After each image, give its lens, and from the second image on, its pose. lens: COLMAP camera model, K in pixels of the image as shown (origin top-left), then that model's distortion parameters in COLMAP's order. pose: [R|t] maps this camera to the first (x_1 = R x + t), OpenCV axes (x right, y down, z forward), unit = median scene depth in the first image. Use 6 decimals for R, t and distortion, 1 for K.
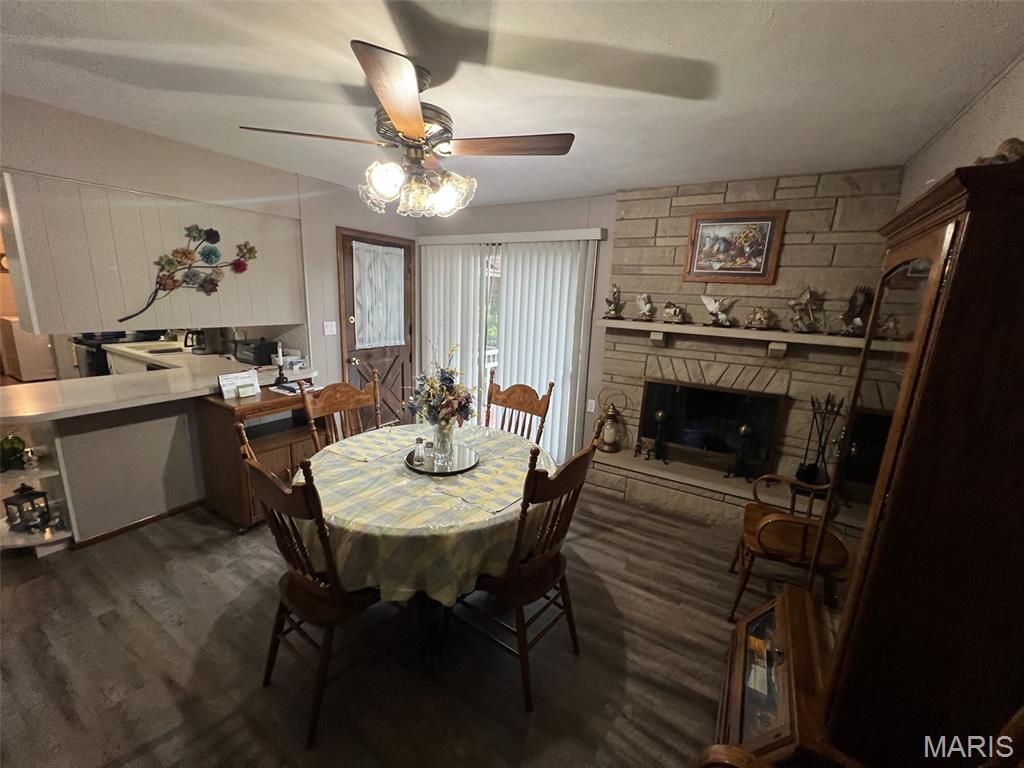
lens RADIAL K [[407.4, 0, 517.3], [0, 407.4, 385.7], [0, 0, 1]] dist [-0.004191, 0.000068]
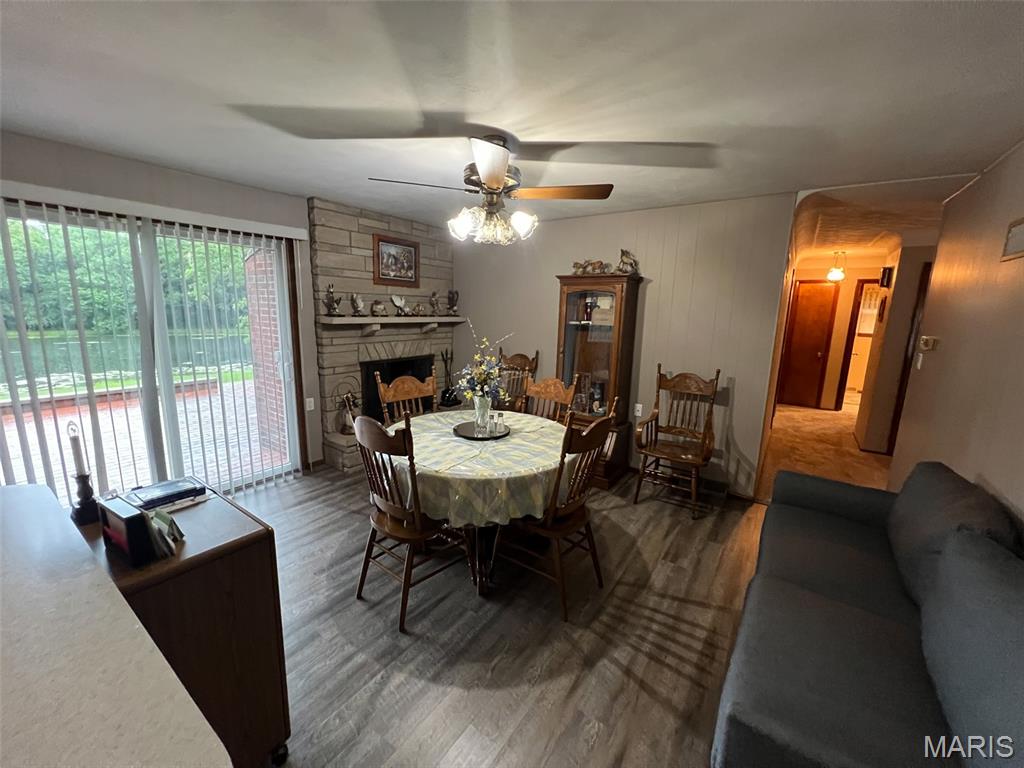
lens RADIAL K [[407.4, 0, 505.2], [0, 407.4, 382.3], [0, 0, 1]] dist [-0.004191, 0.000068]
pose [[0.086949, -0.223558, 0.970805, -0.957288], [0.195804, 0.959322, 0.203377, -0.145893], [-0.976781, 0.172404, 0.127185, 0.508270]]
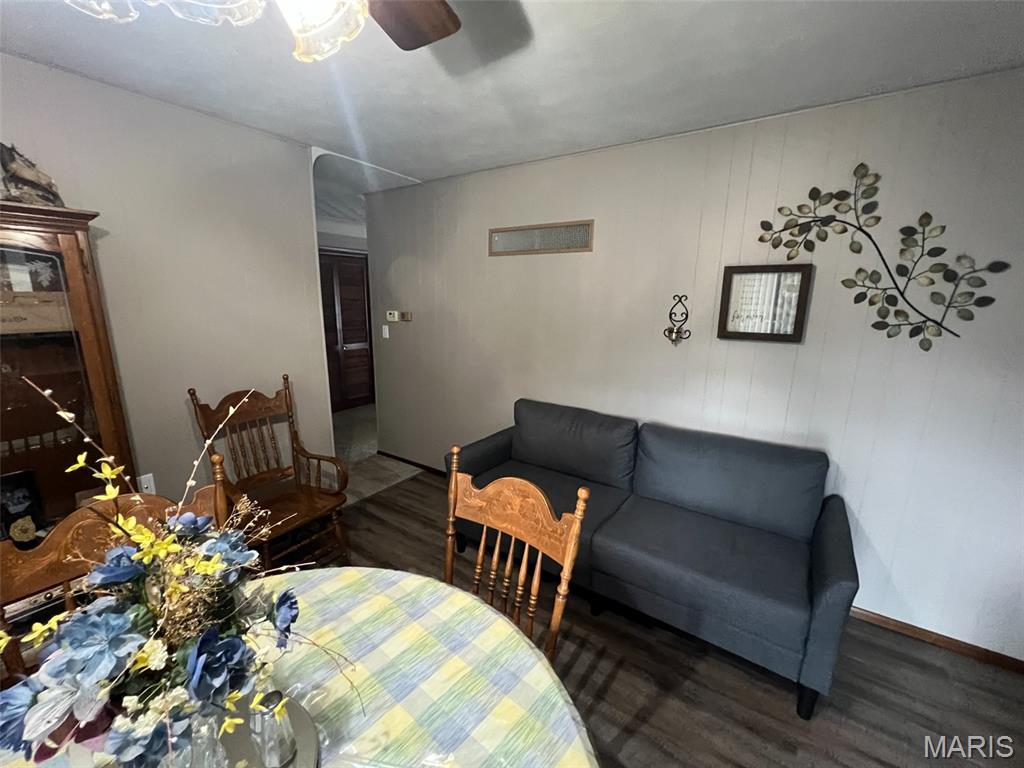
lens RADIAL K [[409.3, 0, 504.2], [0, 409.3, 385.4], [0, 0, 1]] dist [-0.005932, 0.000893]
pose [[-0.995865, -0.070235, 0.057623, -0.285989], [-0.039197, 0.904388, 0.424906, -0.178810], [-0.081957, 0.420890, -0.903402, 0.777556]]
